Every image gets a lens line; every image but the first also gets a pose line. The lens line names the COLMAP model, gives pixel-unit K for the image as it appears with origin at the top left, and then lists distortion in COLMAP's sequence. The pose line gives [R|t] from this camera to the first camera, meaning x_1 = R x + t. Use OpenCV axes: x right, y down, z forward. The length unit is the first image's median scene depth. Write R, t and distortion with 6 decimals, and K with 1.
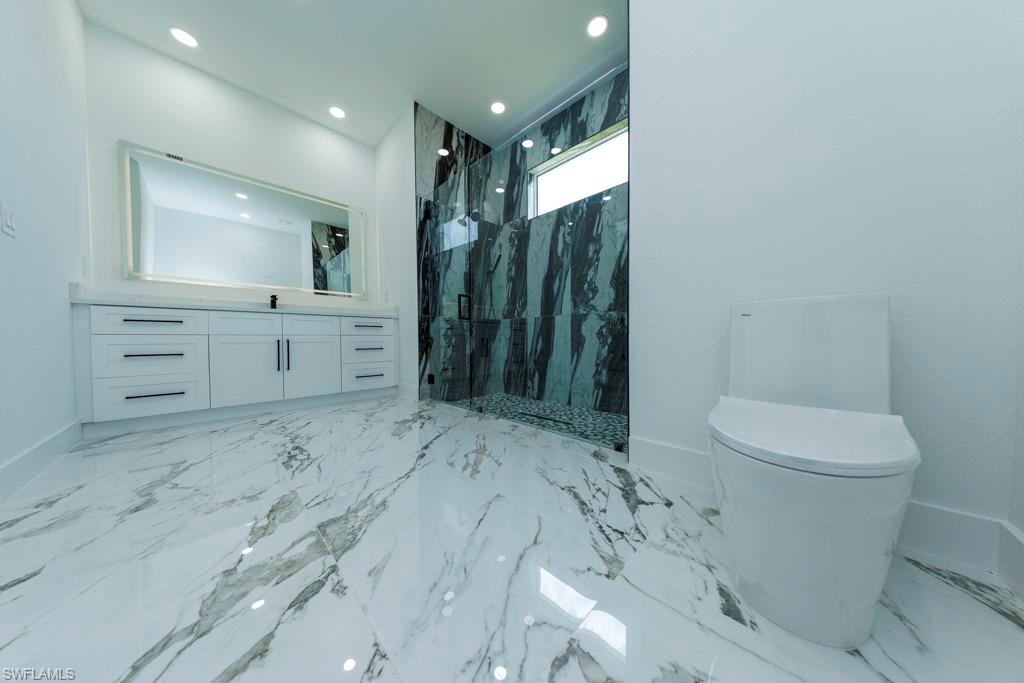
lens RADIAL K [[293.0, 0, 515.1], [0, 293.0, 345.2], [0, 0, 1]] dist [0.000932, -0.000021]
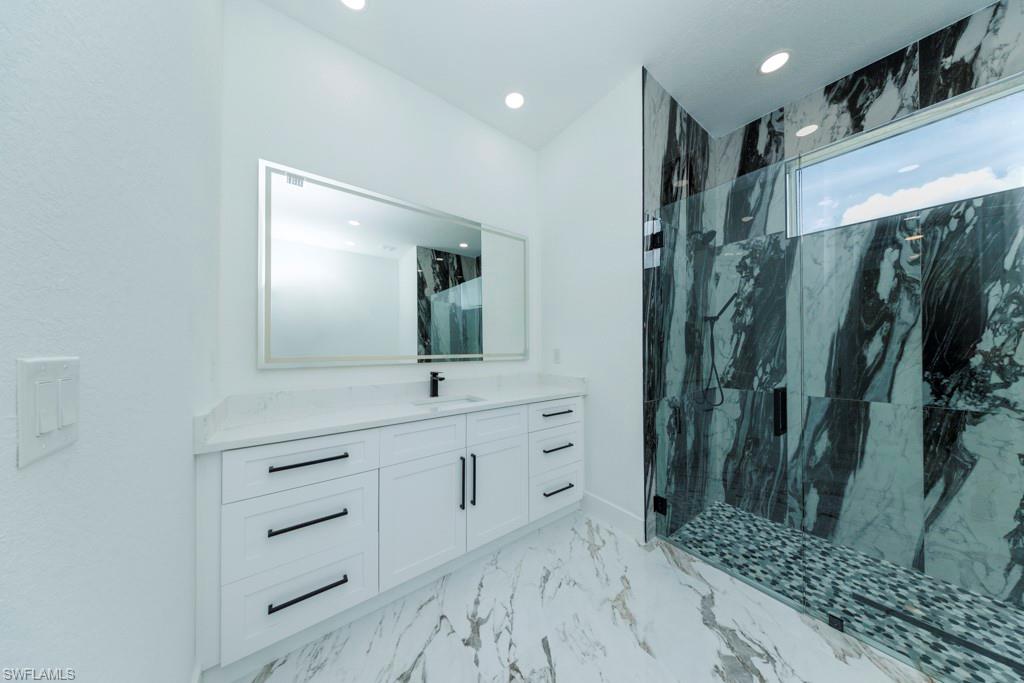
lens RADIAL K [[305.5, 0, 512.7], [0, 305.5, 343.4], [0, 0, 1]] dist [-0.000311, 0.000006]
pose [[0.987094, 0.008699, -0.159906, -0.475066], [-0.014770, 0.999213, -0.036820, -0.187572], [0.159460, 0.038707, 0.986445, 0.297069]]
